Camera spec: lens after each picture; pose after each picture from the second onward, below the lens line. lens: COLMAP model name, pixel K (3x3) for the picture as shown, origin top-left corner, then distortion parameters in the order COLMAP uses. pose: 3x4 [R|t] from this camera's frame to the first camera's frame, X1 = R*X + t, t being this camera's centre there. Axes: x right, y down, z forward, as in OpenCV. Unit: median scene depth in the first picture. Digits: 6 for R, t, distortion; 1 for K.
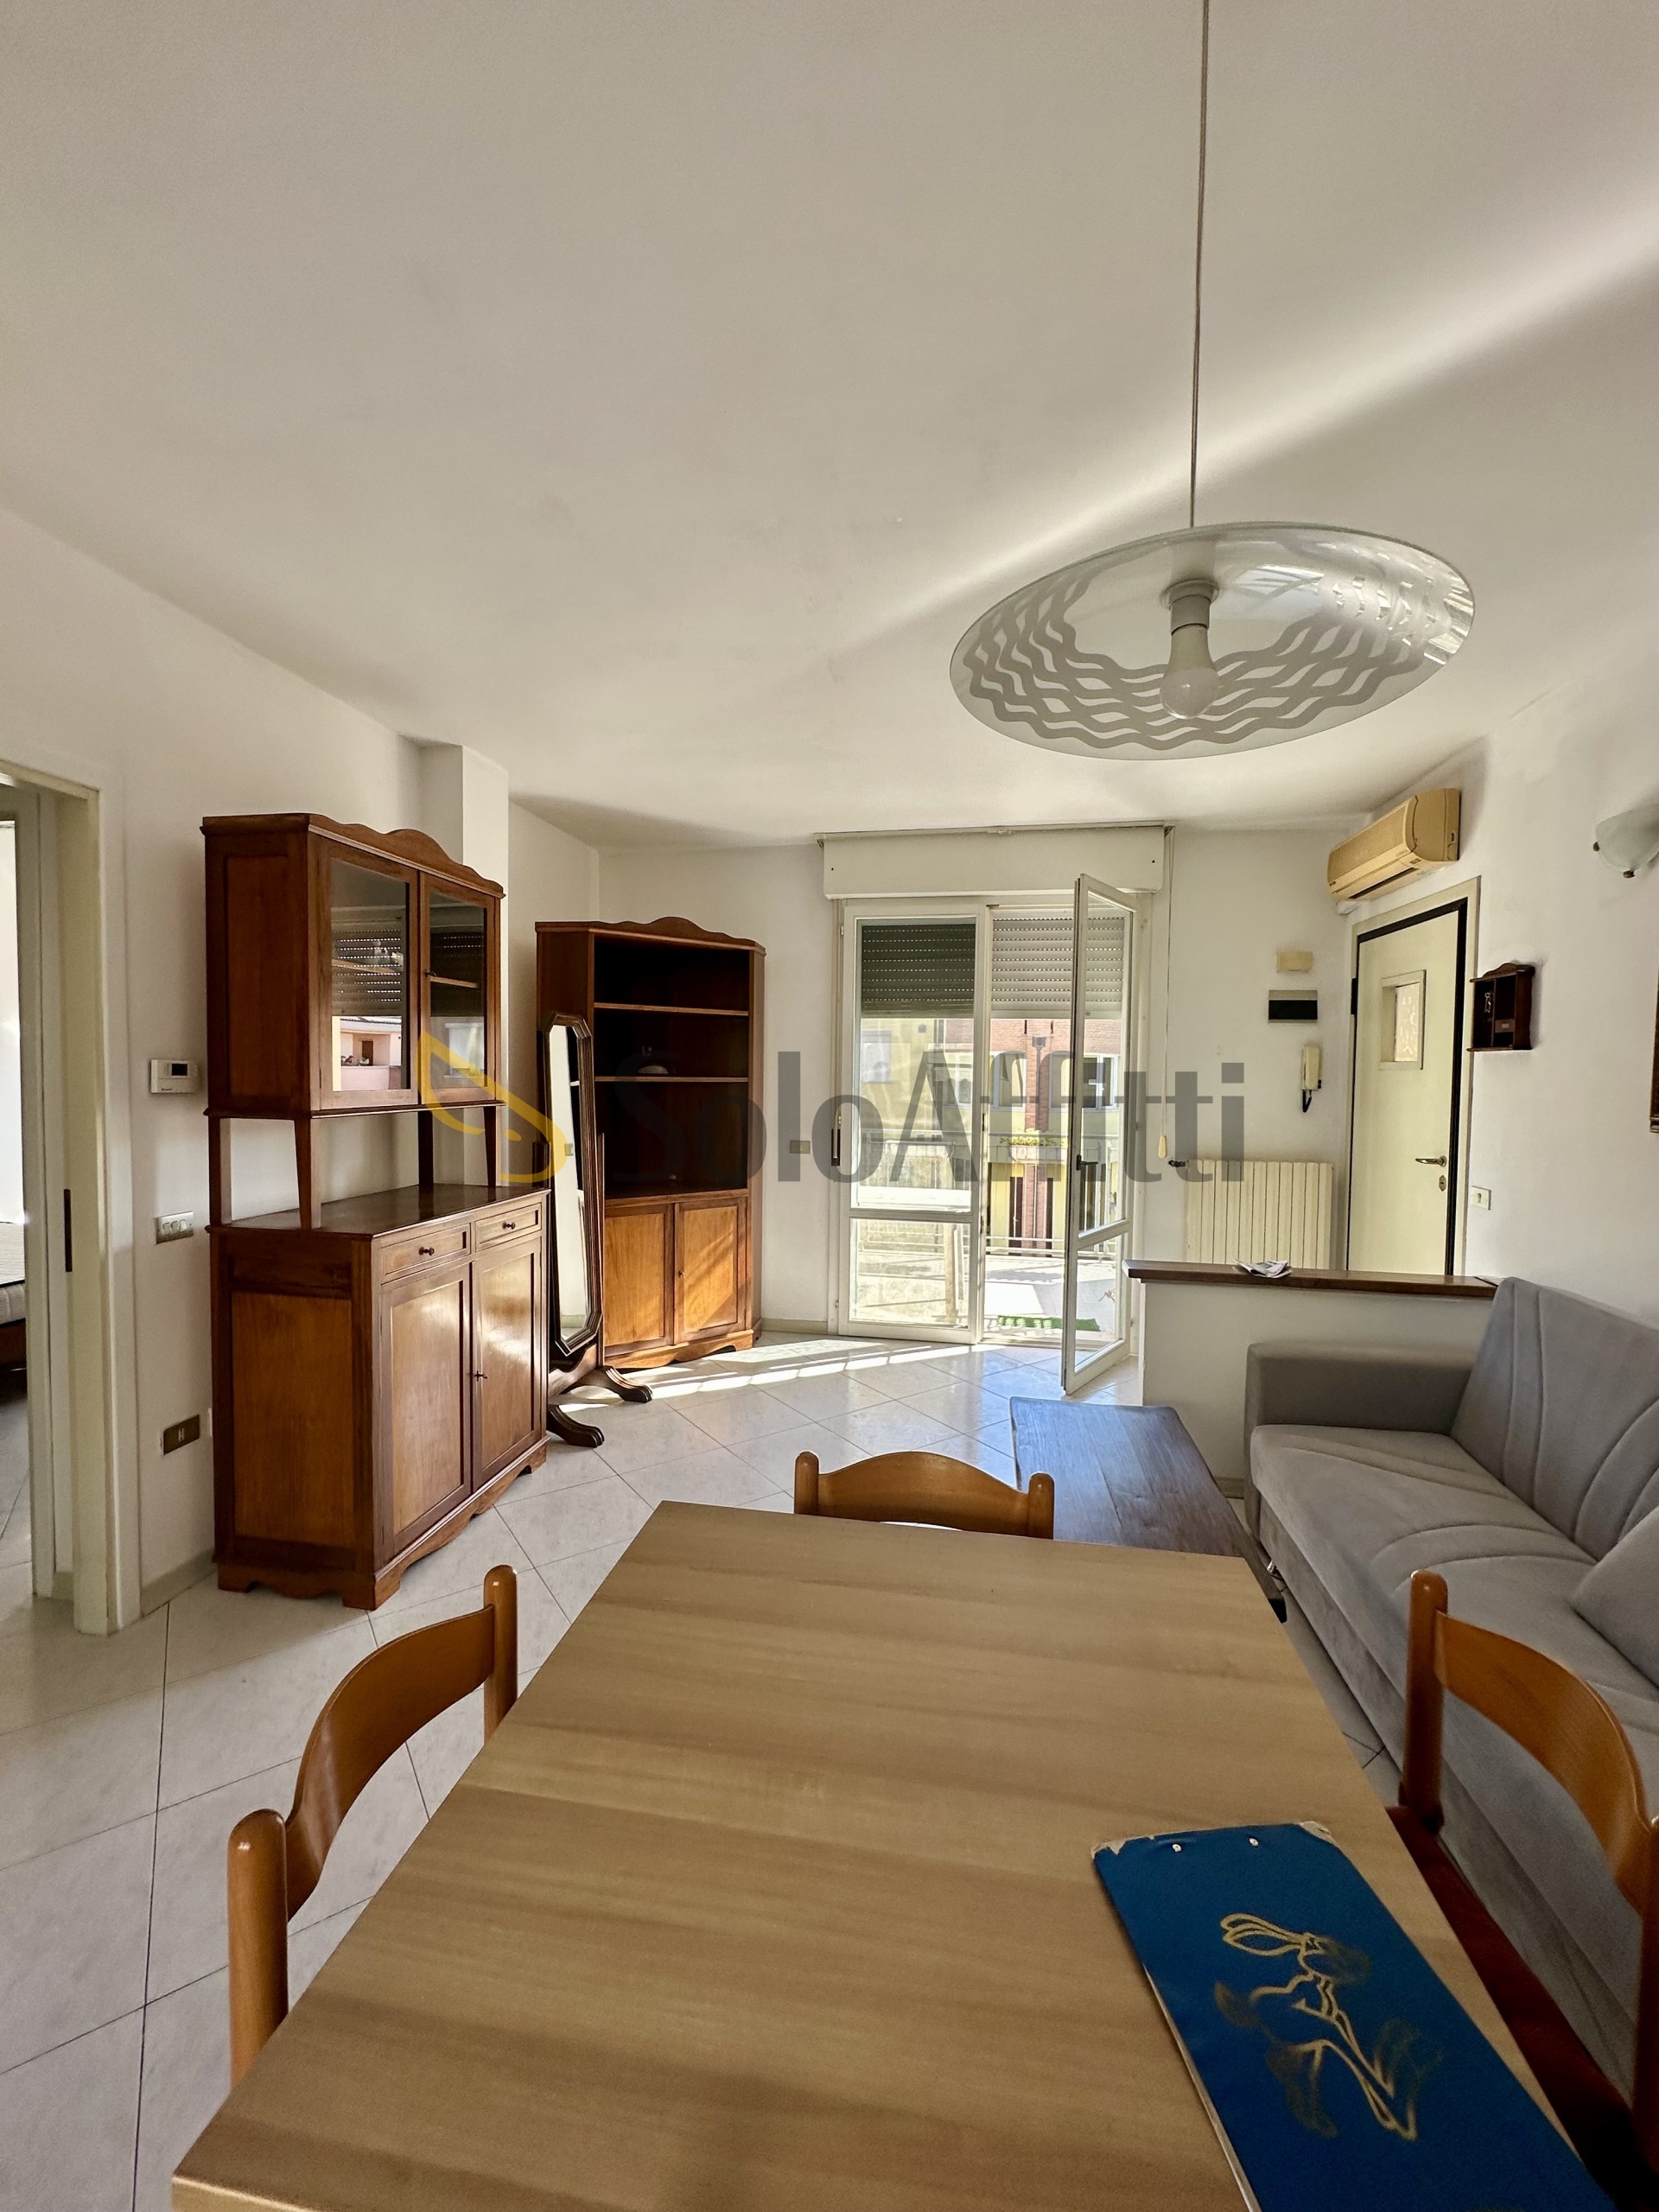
lens RADIAL K [[904.2, 0, 814.8], [0, 904.2, 1110.6], [0, 0, 1]] dist [0.000433, 0.000005]
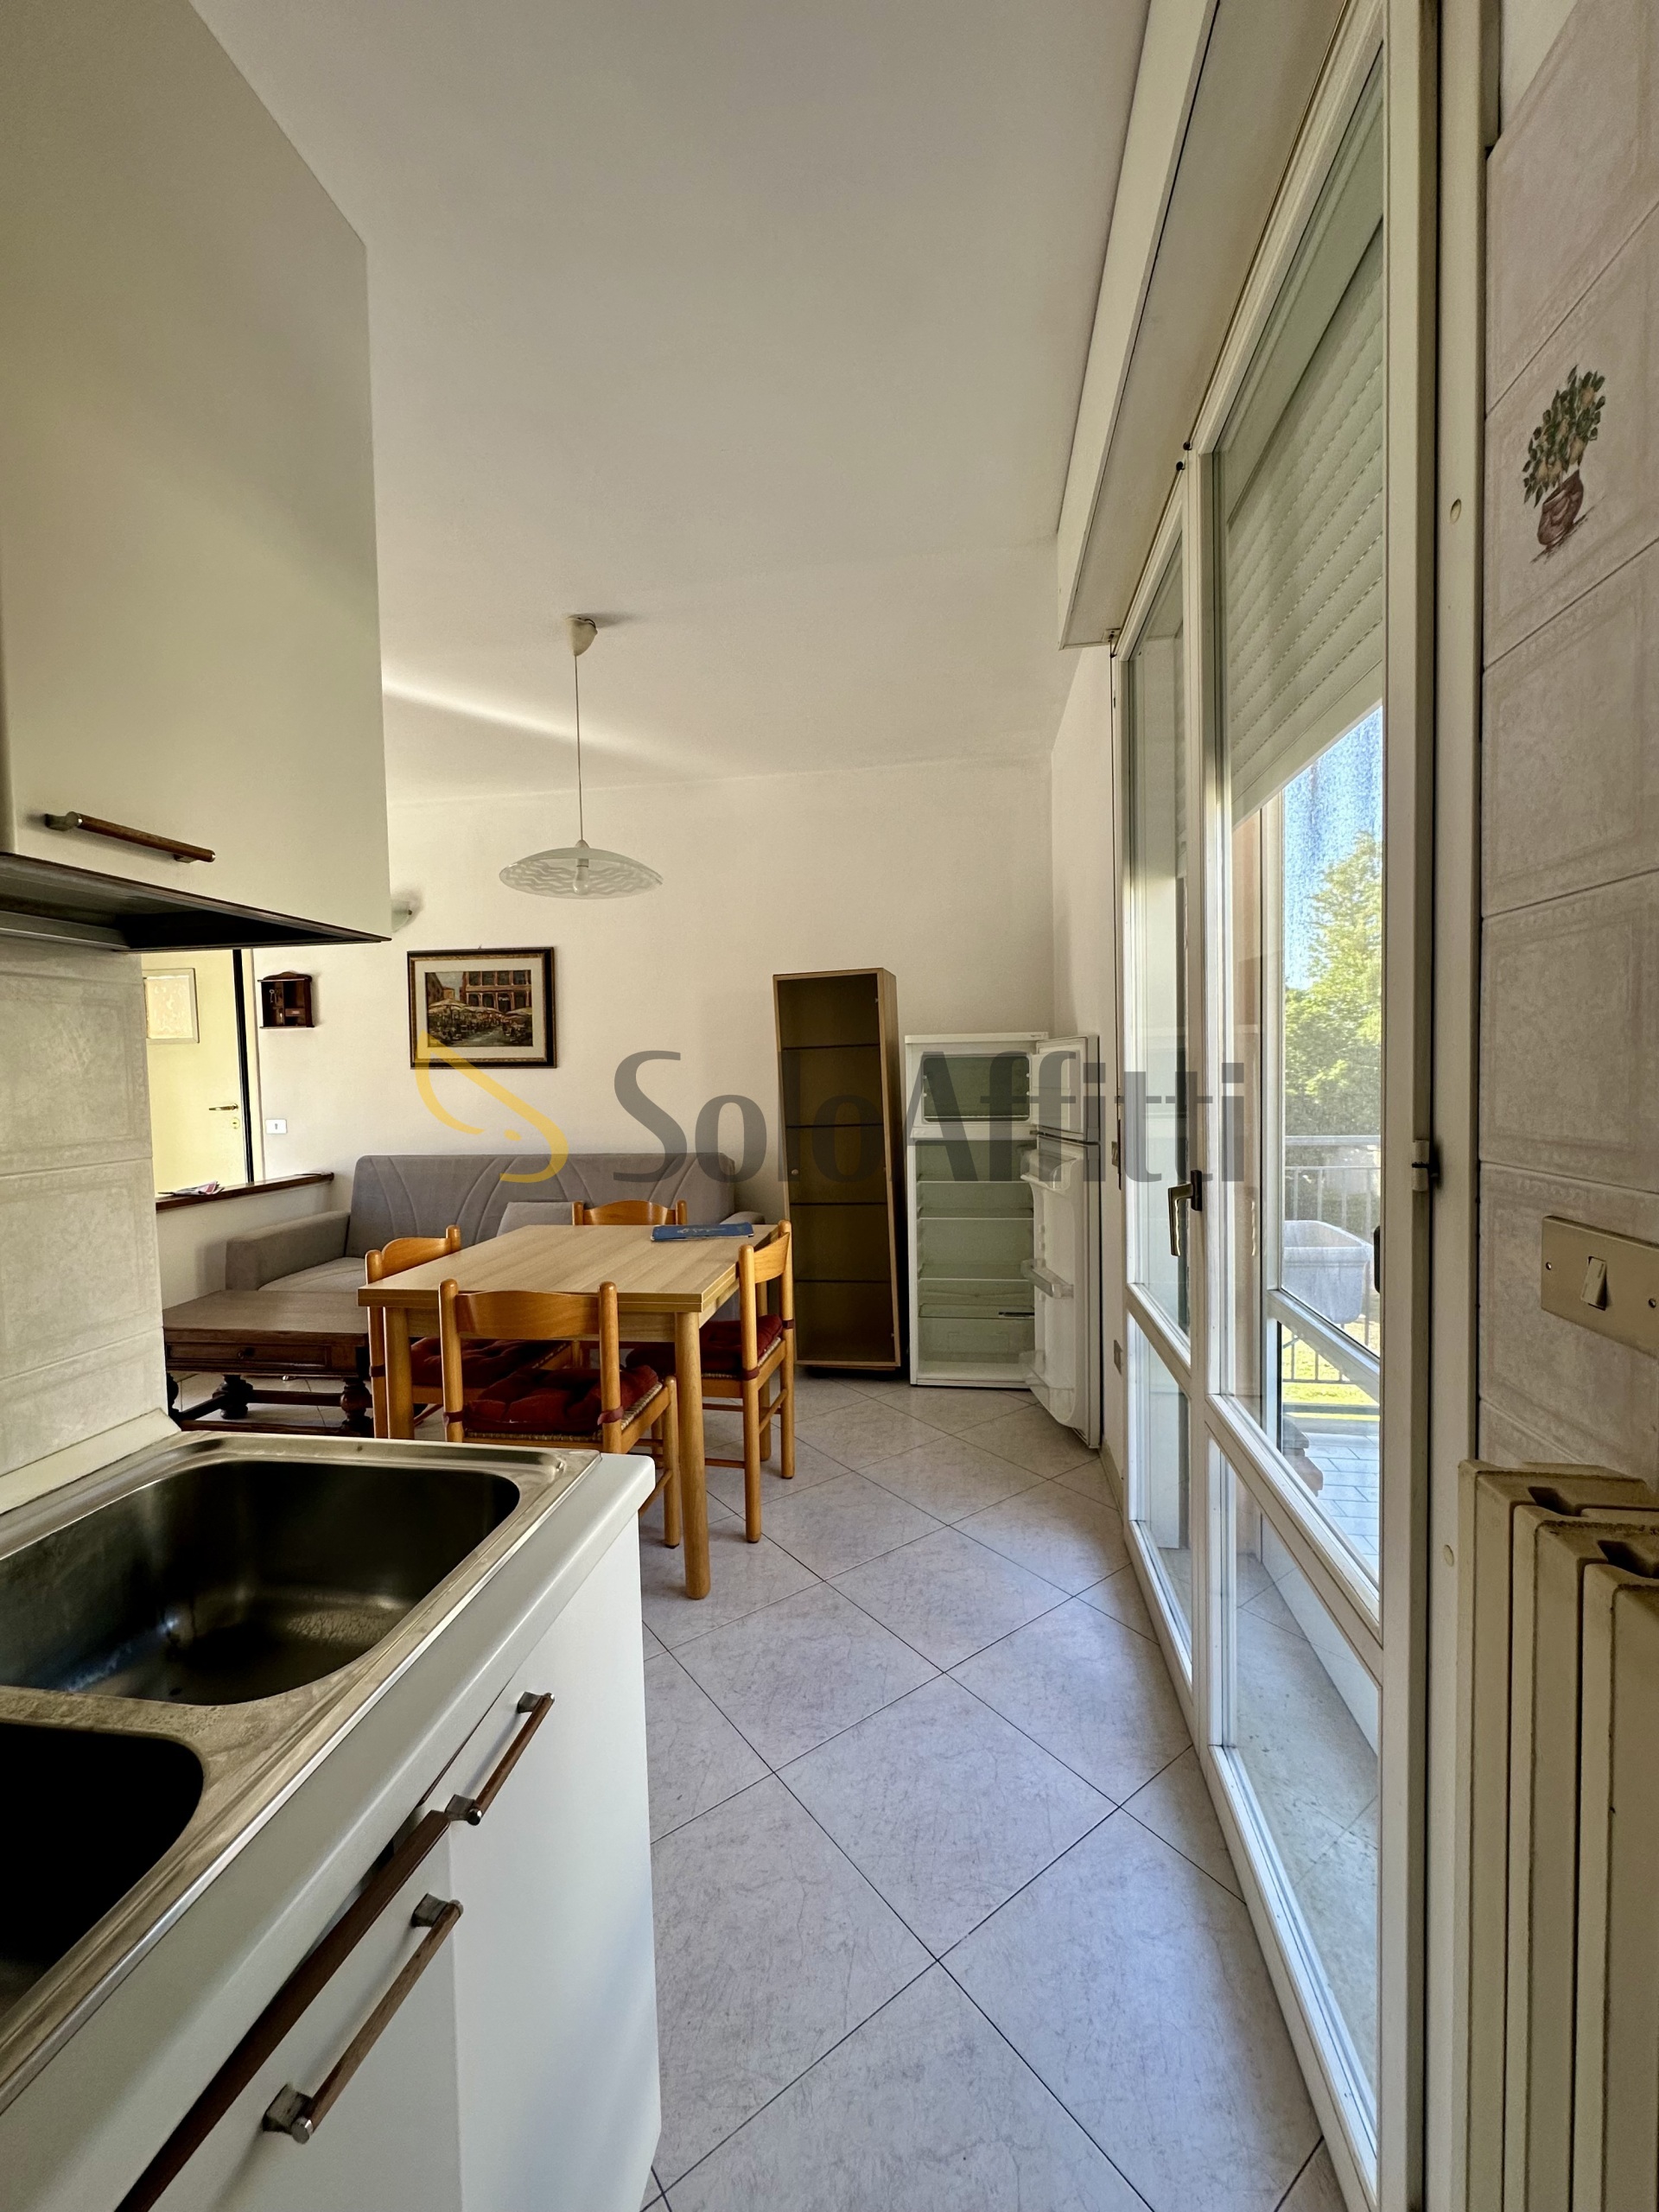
lens RADIAL K [[904.2, 0, 821.6], [0, 904.2, 1100.7], [0, 0, 1]] dist [0.000433, 0.000005]
pose [[-0.052182, -0.049989, 0.997386, -0.848310], [0.063950, 0.996529, 0.053292, 0.032748], [-0.996588, 0.066564, -0.048804, 0.183578]]
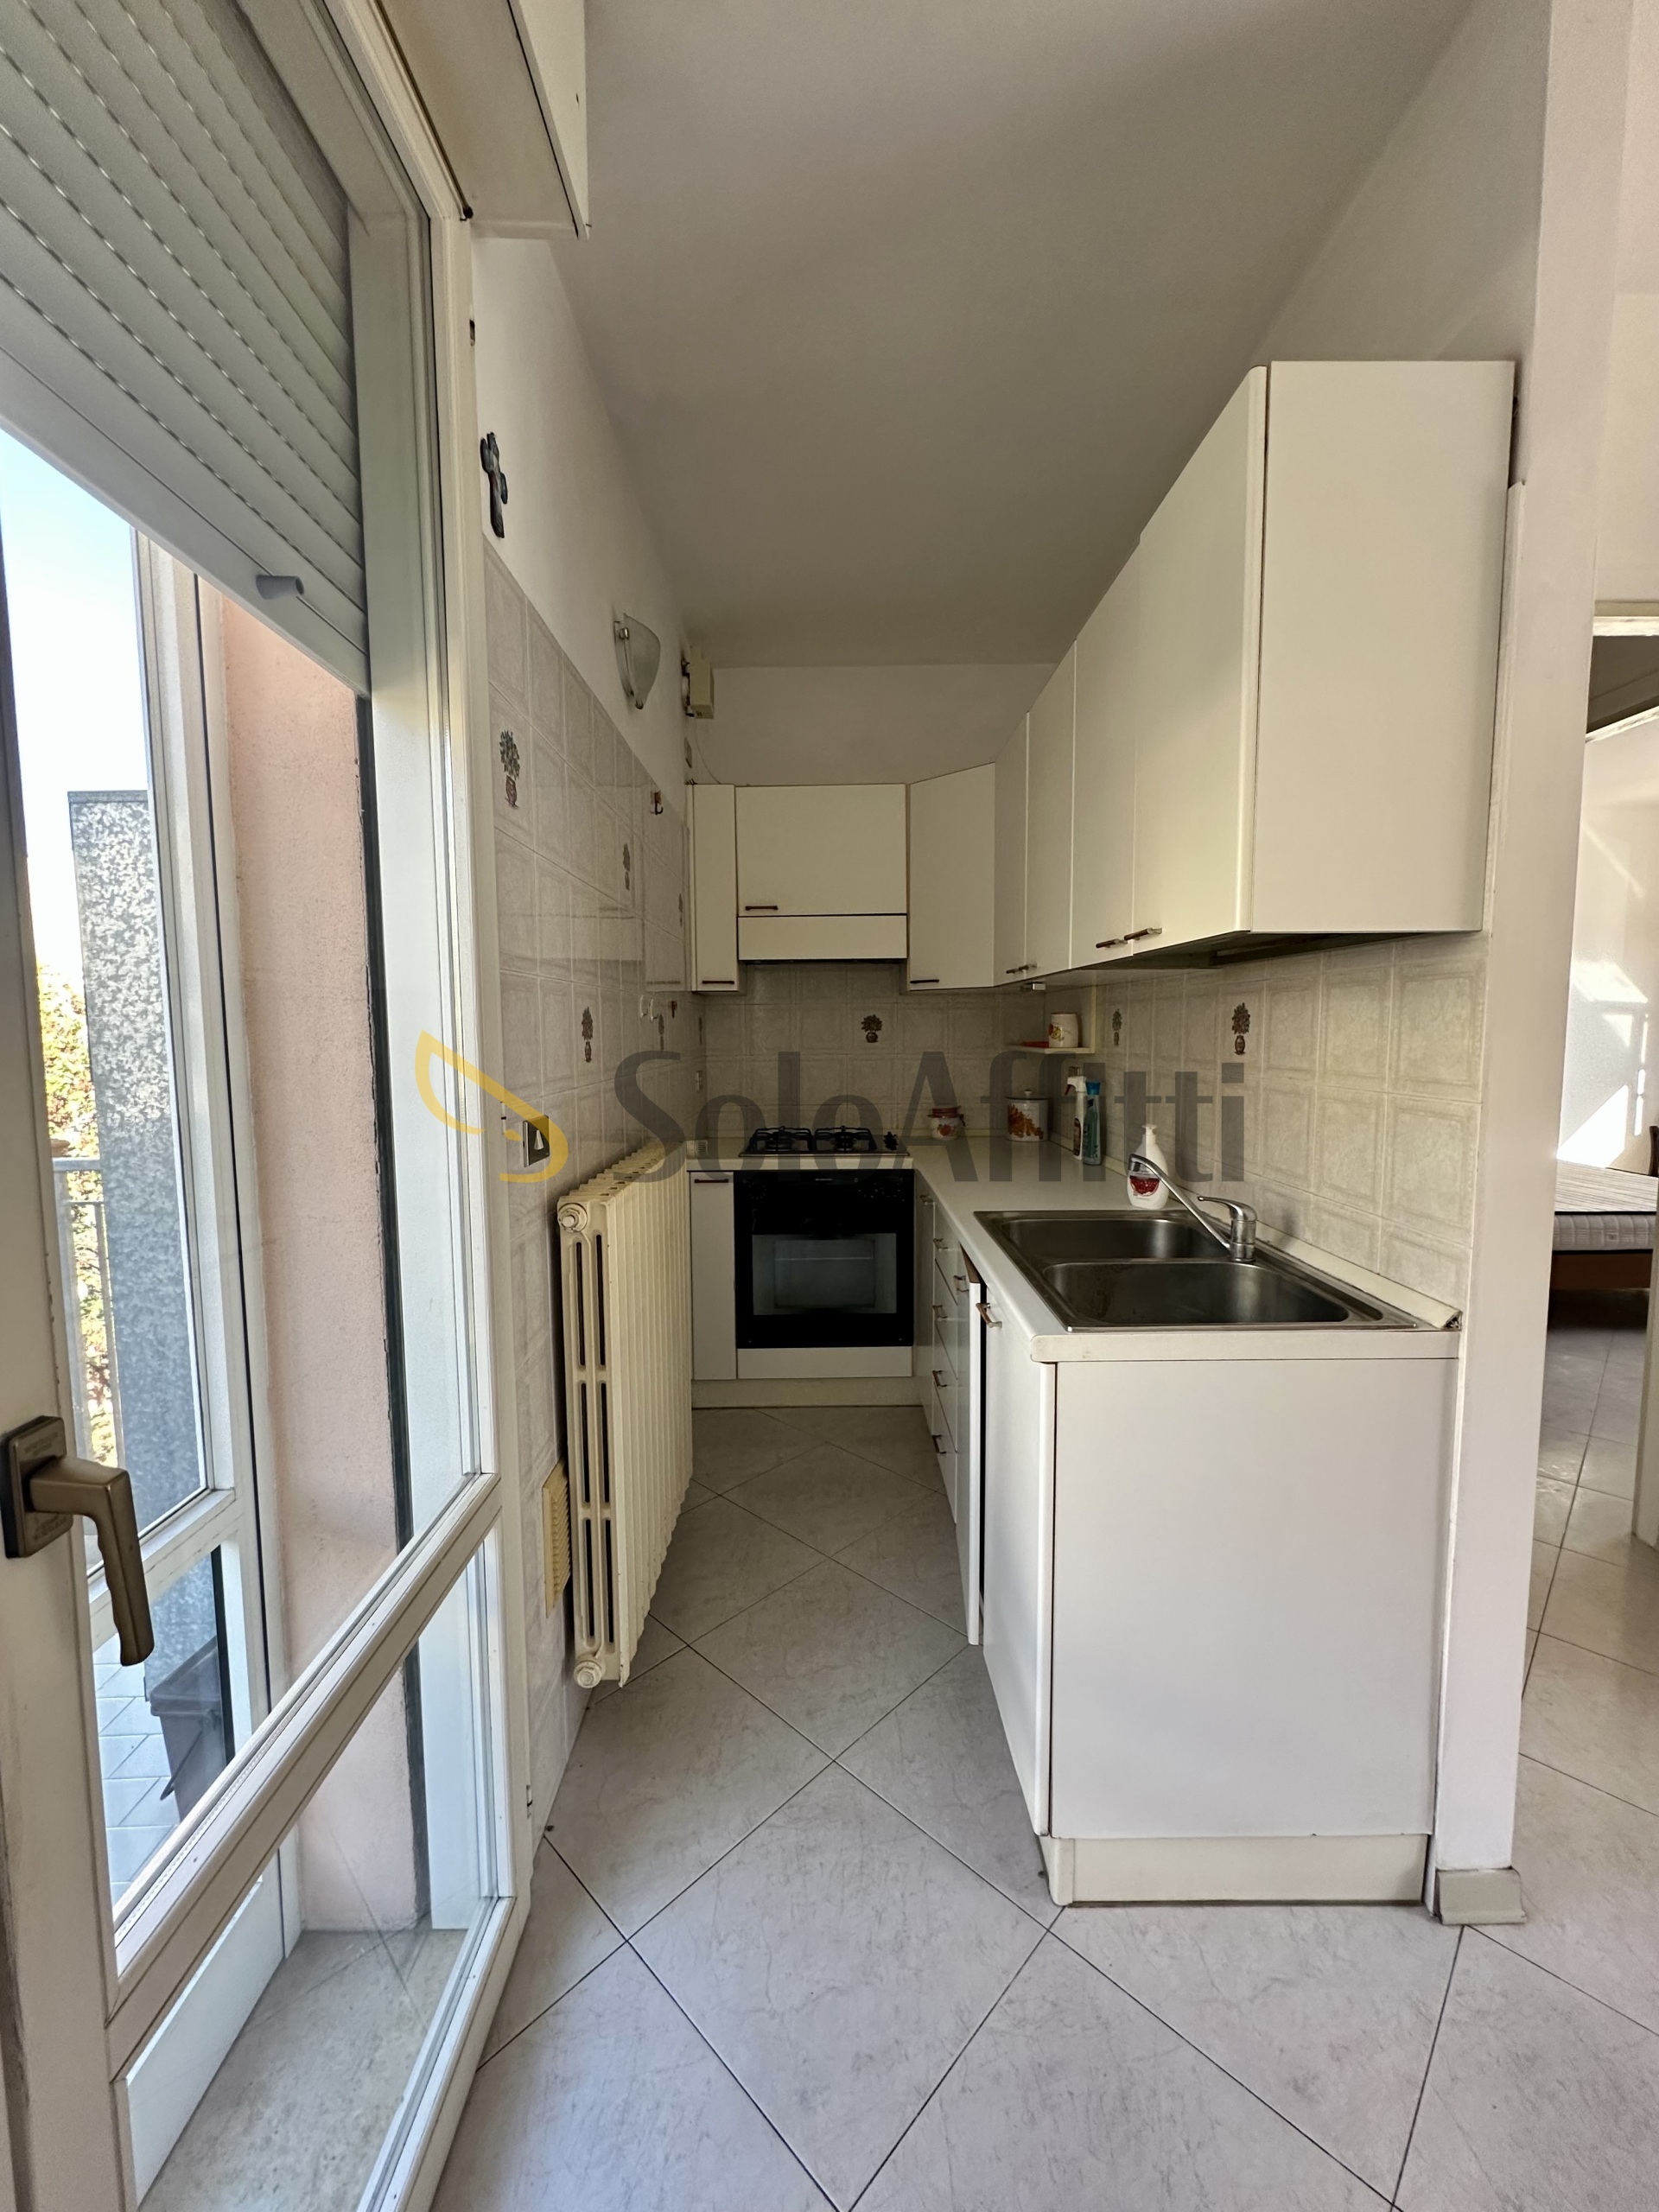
lens RADIAL K [[904.2, 0, 830.0], [0, 904.2, 1103.2], [0, 0, 1]] dist [0.000433, 0.000005]
pose [[0.193440, 0.077292, -0.978063, 1.701548], [-0.028459, 0.996915, 0.073153, 0.040592], [0.980699, 0.013684, 0.195043, -0.266821]]
